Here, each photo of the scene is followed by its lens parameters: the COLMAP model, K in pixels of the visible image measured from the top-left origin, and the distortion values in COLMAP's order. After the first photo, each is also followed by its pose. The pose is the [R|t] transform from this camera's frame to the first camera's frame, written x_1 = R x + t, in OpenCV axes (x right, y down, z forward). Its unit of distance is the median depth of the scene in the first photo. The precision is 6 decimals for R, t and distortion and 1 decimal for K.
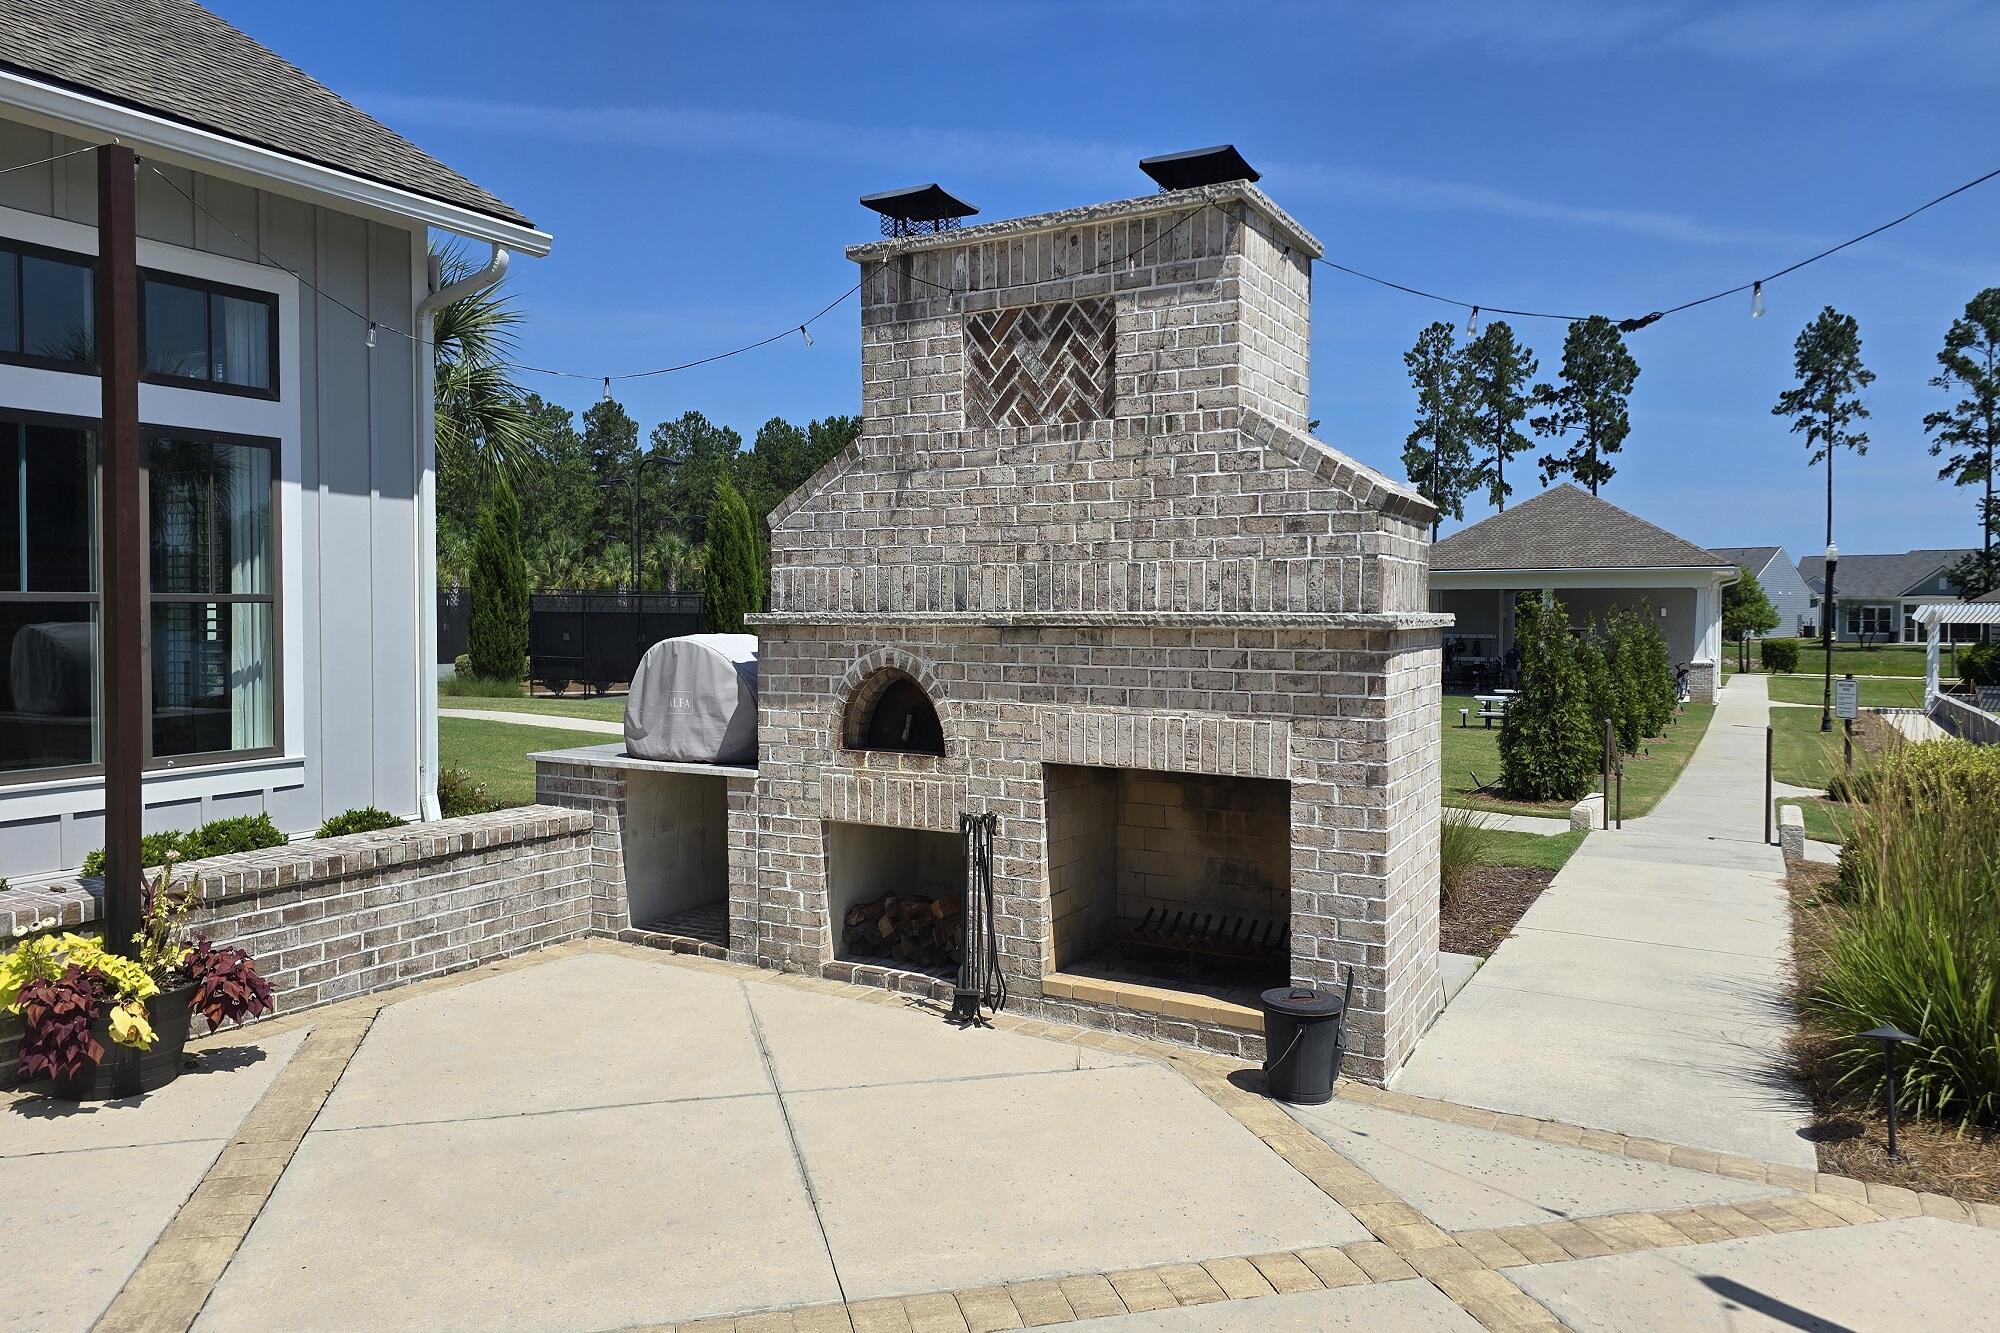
lens RADIAL K [[1331.0, 0, 994.1], [0, 1331.0, 611.8], [0, 0, 1]] dist [0.093393, -0.089879]
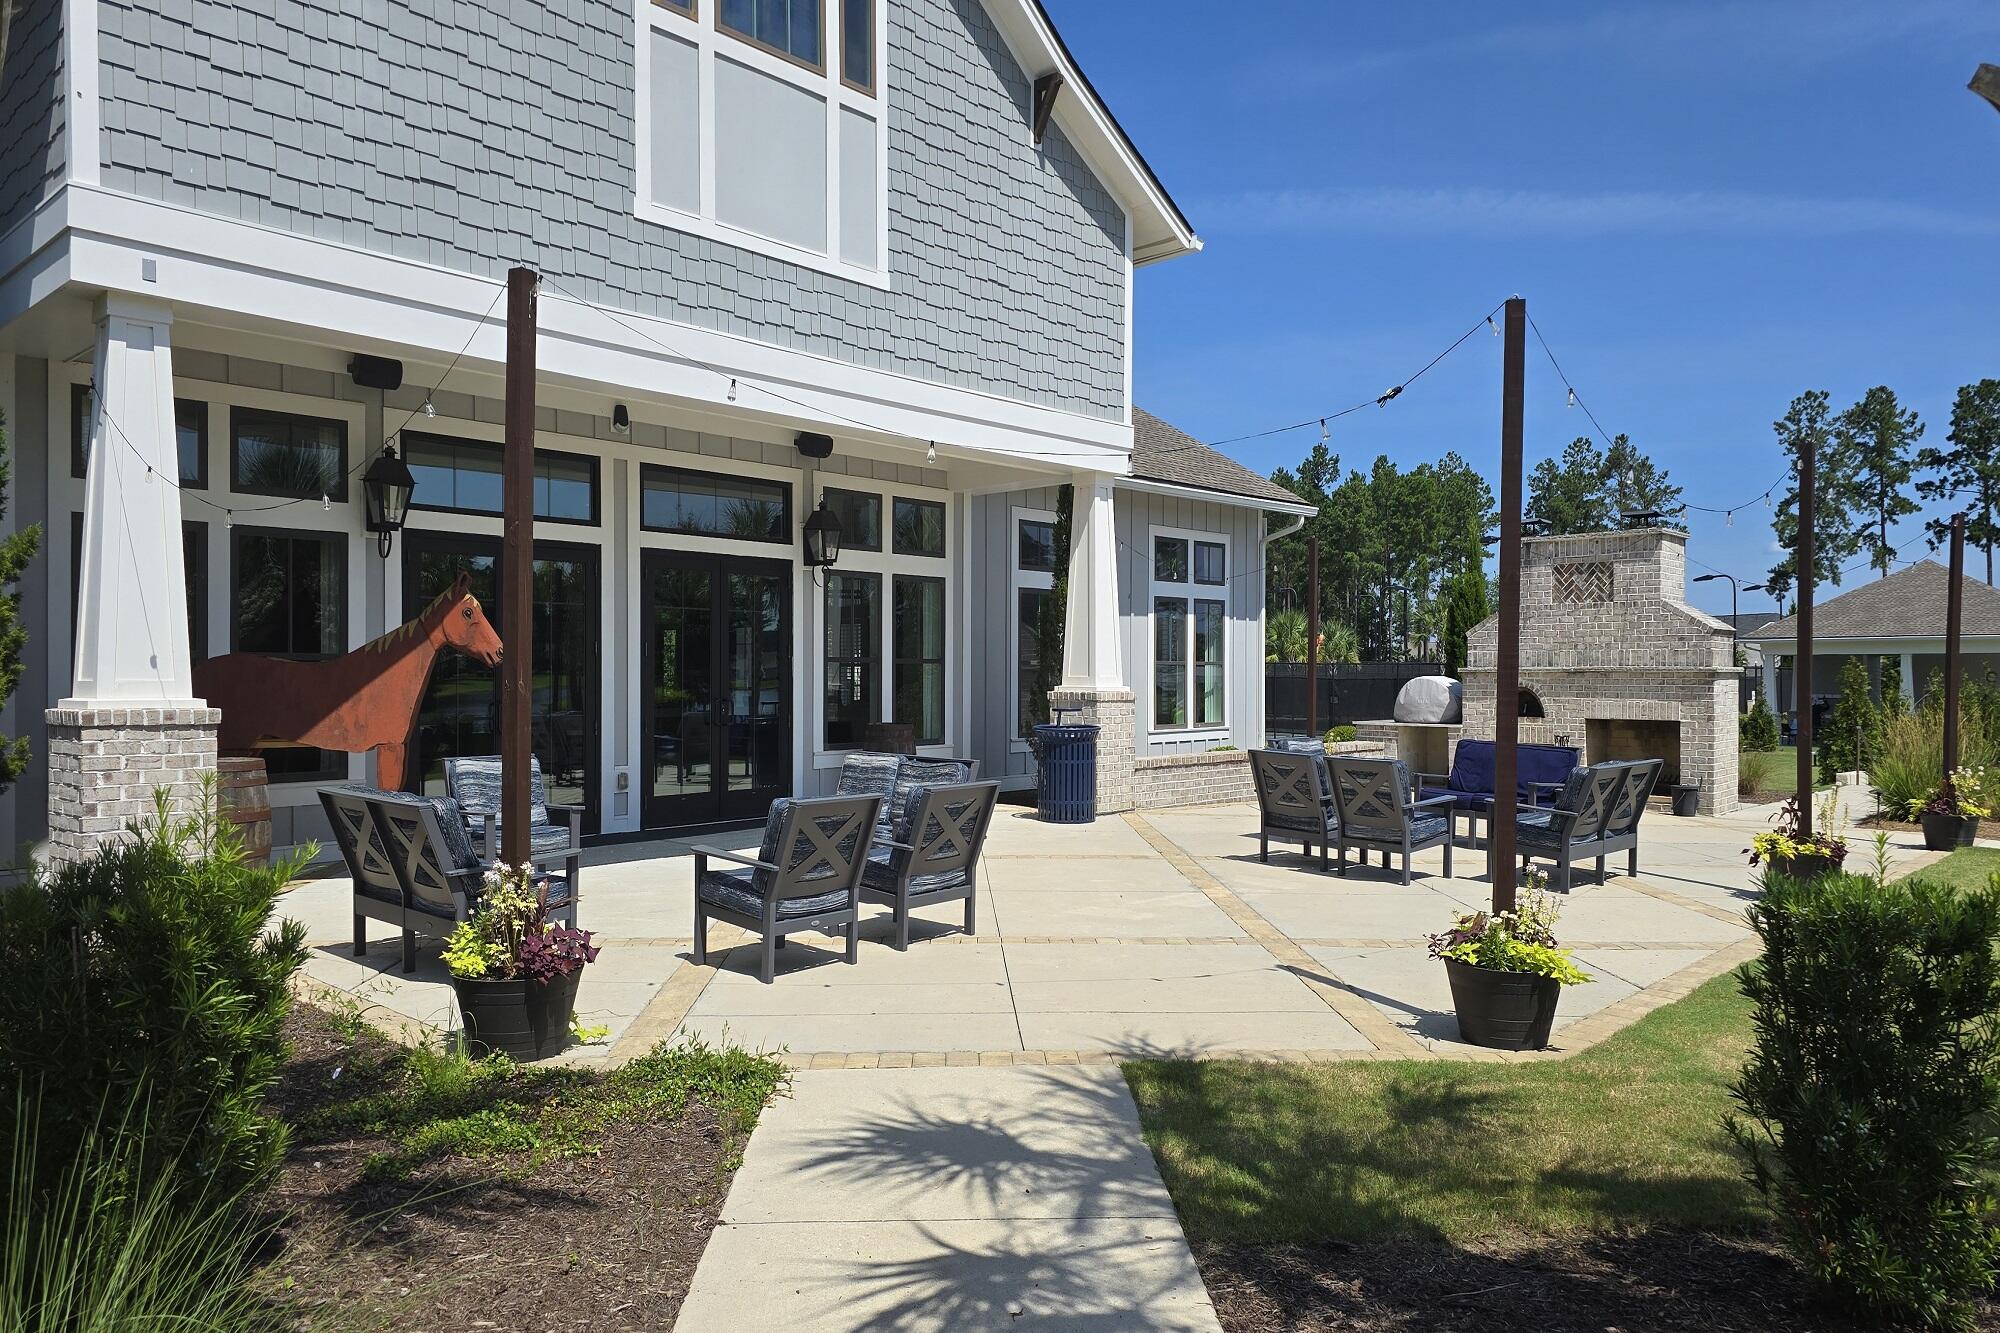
lens RADIAL K [[1317.4, 0, 1000.0], [0, 1317.4, 666.5], [0, 0, 1]] dist [0.093379, -0.064370]
pose [[0.973499, -0.001854, -0.228686, -0.043108], [-0.000102, 0.999964, -0.008541, 0.001978], [0.228693, 0.008338, 0.973463, -0.171674]]
